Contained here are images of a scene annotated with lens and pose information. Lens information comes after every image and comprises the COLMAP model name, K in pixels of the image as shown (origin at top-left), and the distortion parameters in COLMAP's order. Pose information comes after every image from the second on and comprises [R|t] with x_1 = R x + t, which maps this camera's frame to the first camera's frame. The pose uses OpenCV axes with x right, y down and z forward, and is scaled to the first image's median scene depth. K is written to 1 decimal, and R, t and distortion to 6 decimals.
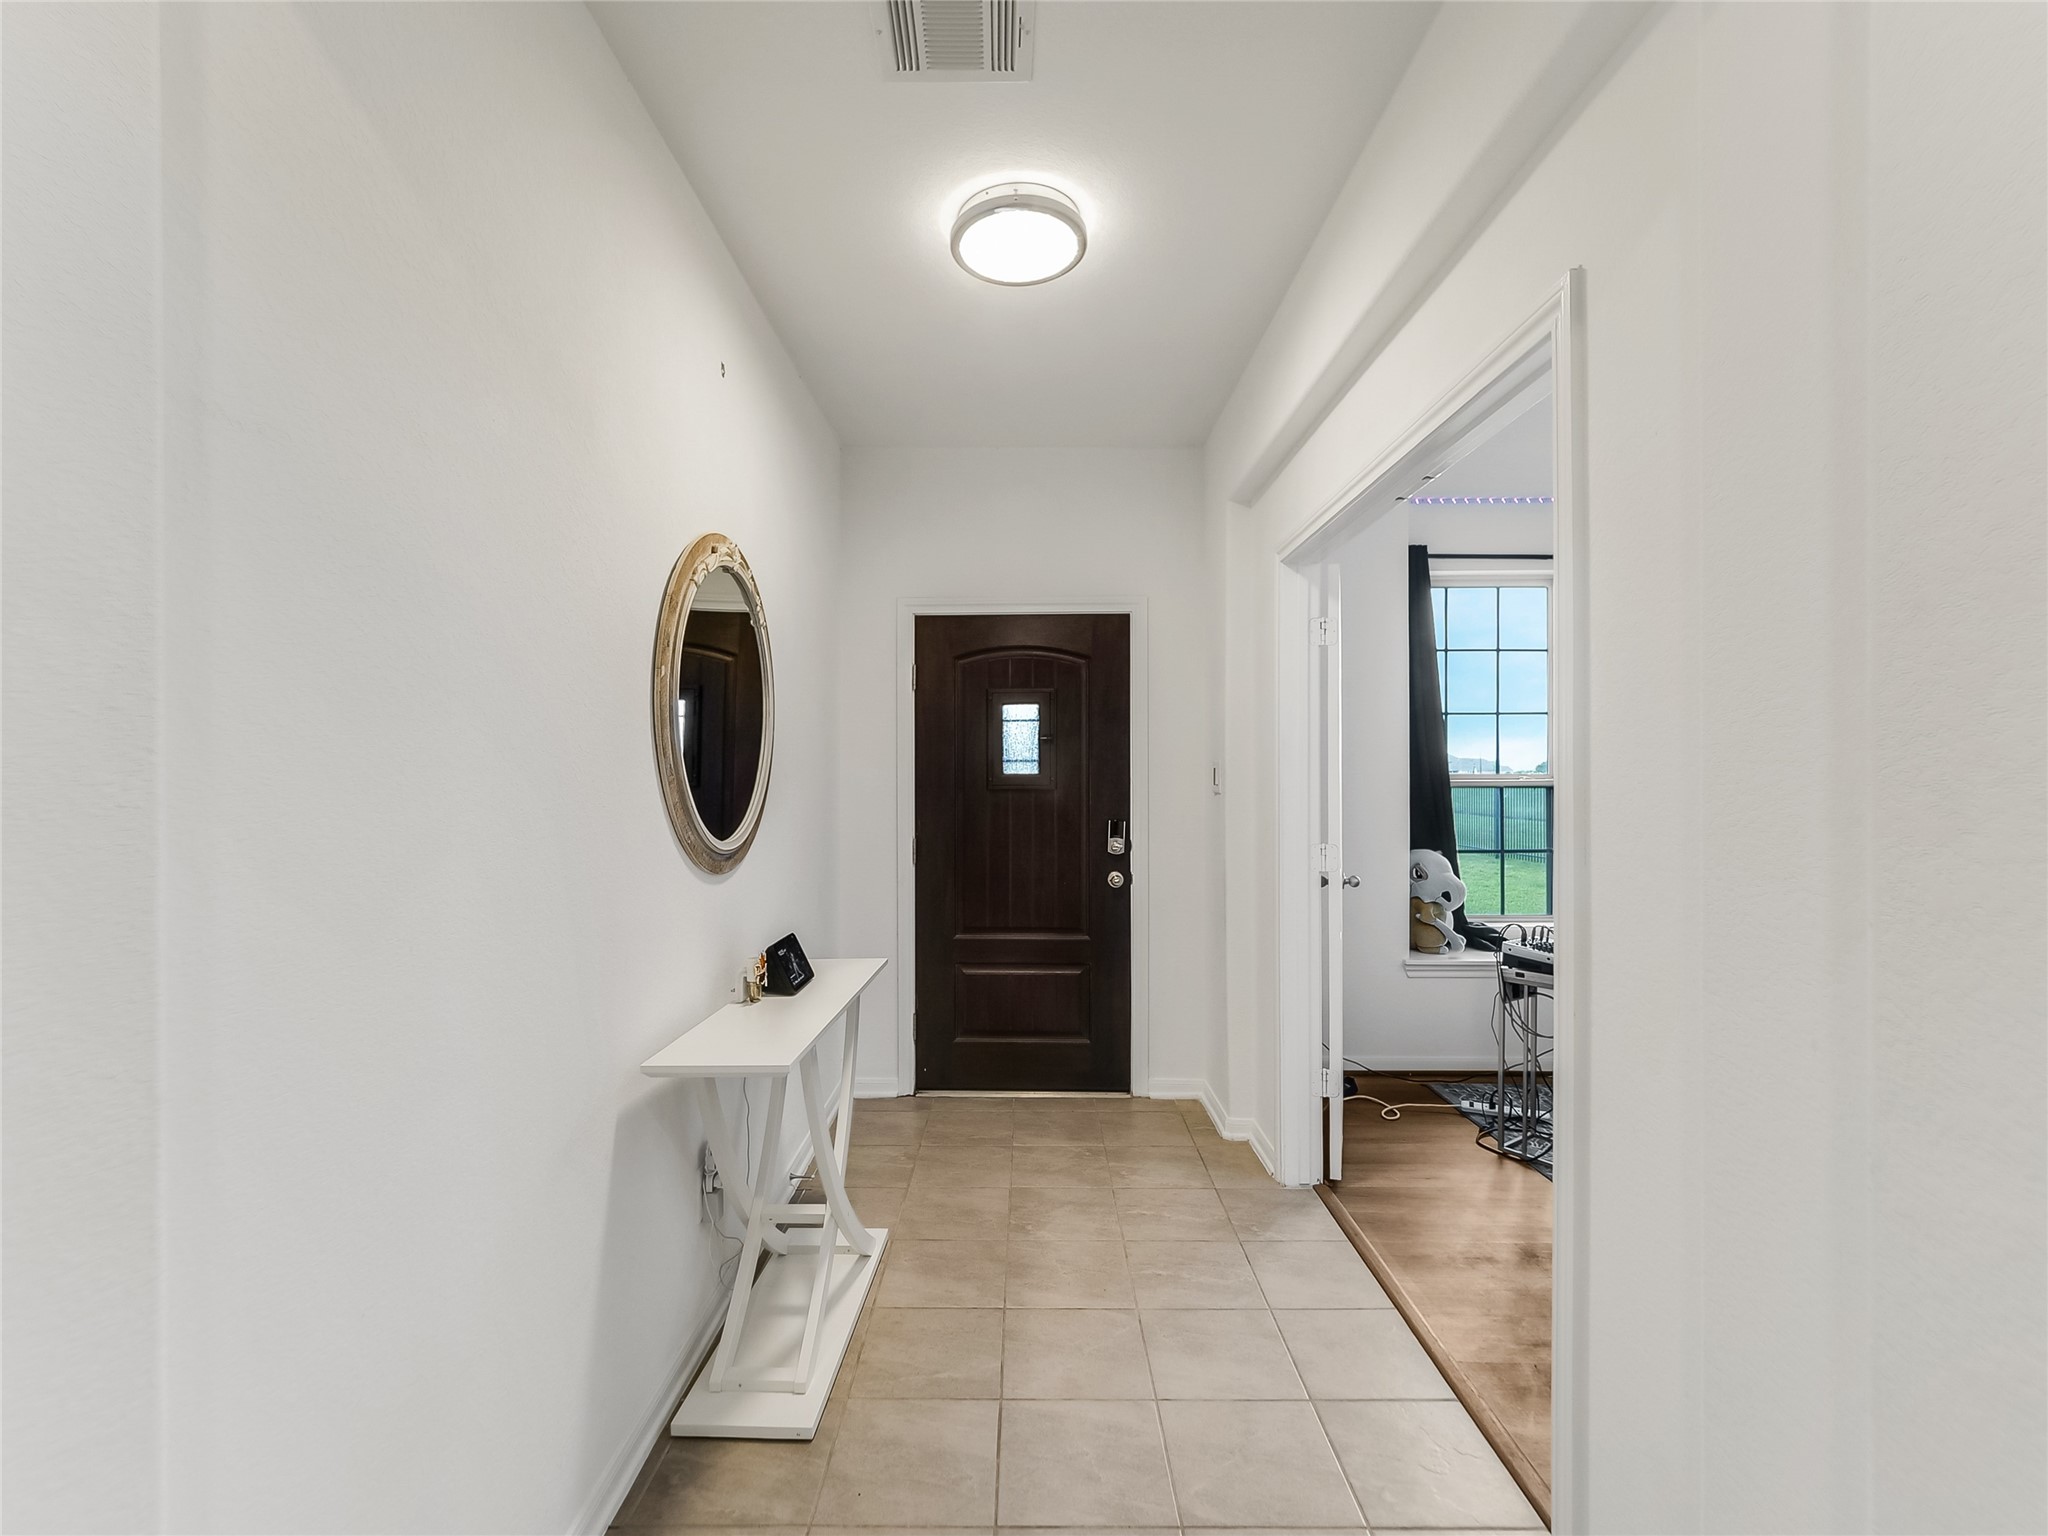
lens RADIAL K [[903.2, 0, 1021.9], [0, 903.2, 782.0], [0, 0, 1]] dist [-0.000086, -0.000246]
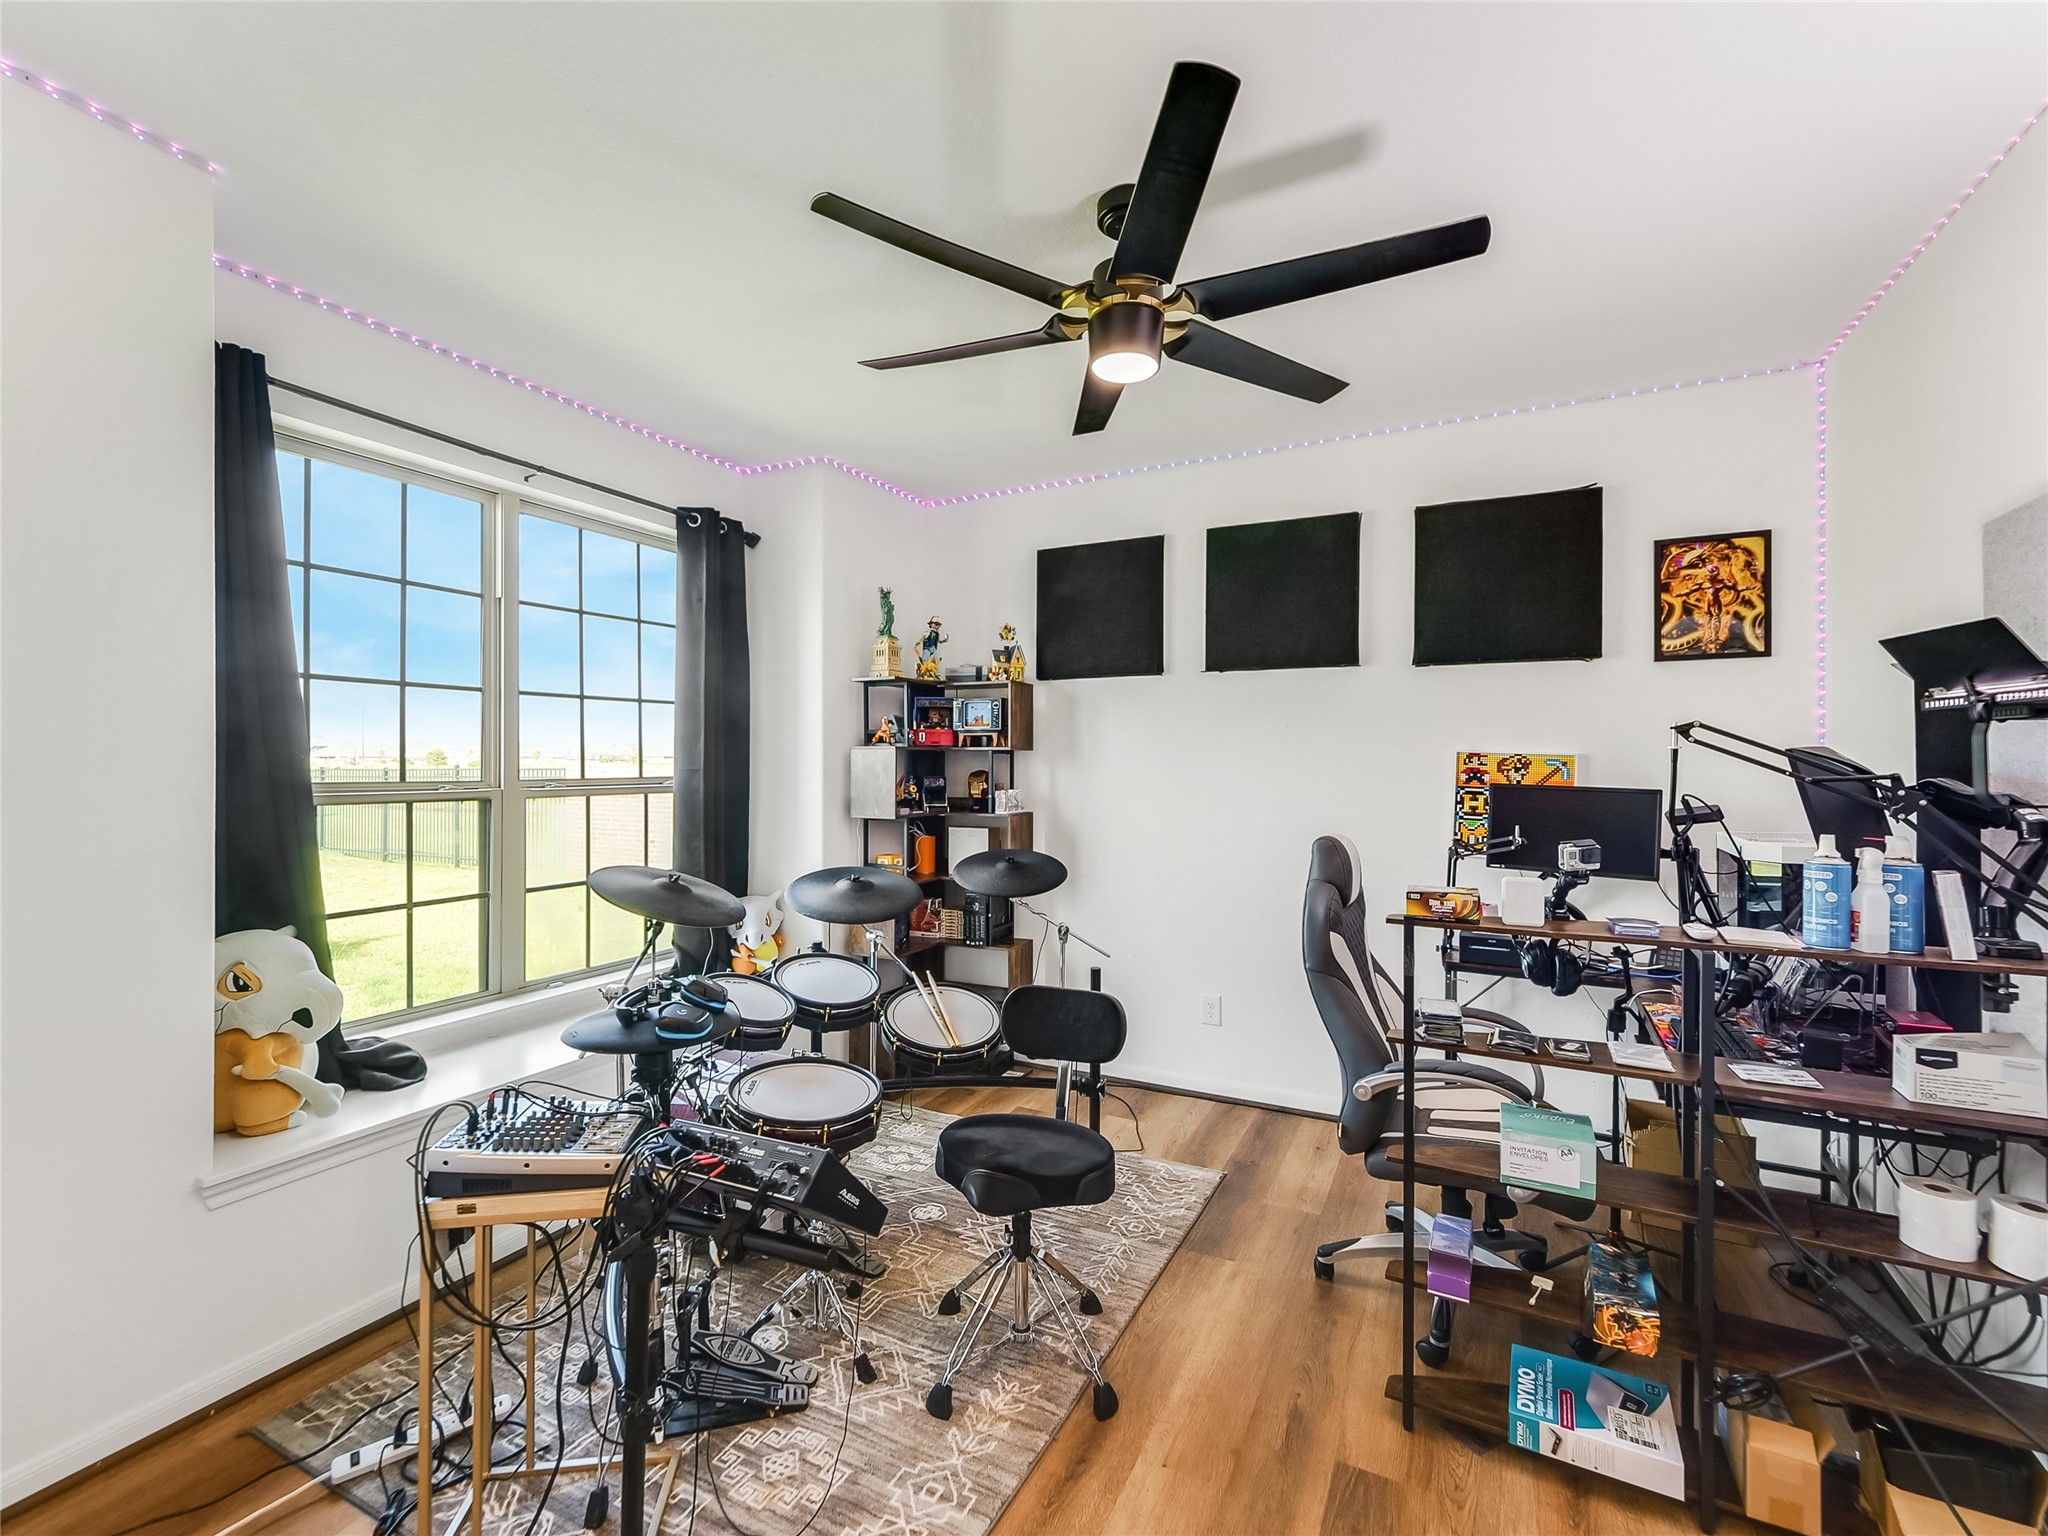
lens RADIAL K [[897.6, 0, 1015.7], [0, 897.6, 758.8], [0, 0, 1]] dist [0.000776, -0.000278]
pose [[0.453874, 0.005948, 0.891046, 0.250566], [0.001533, 0.999971, -0.007456, -0.028230], [-0.891064, 0.004750, 0.453852, 0.511543]]
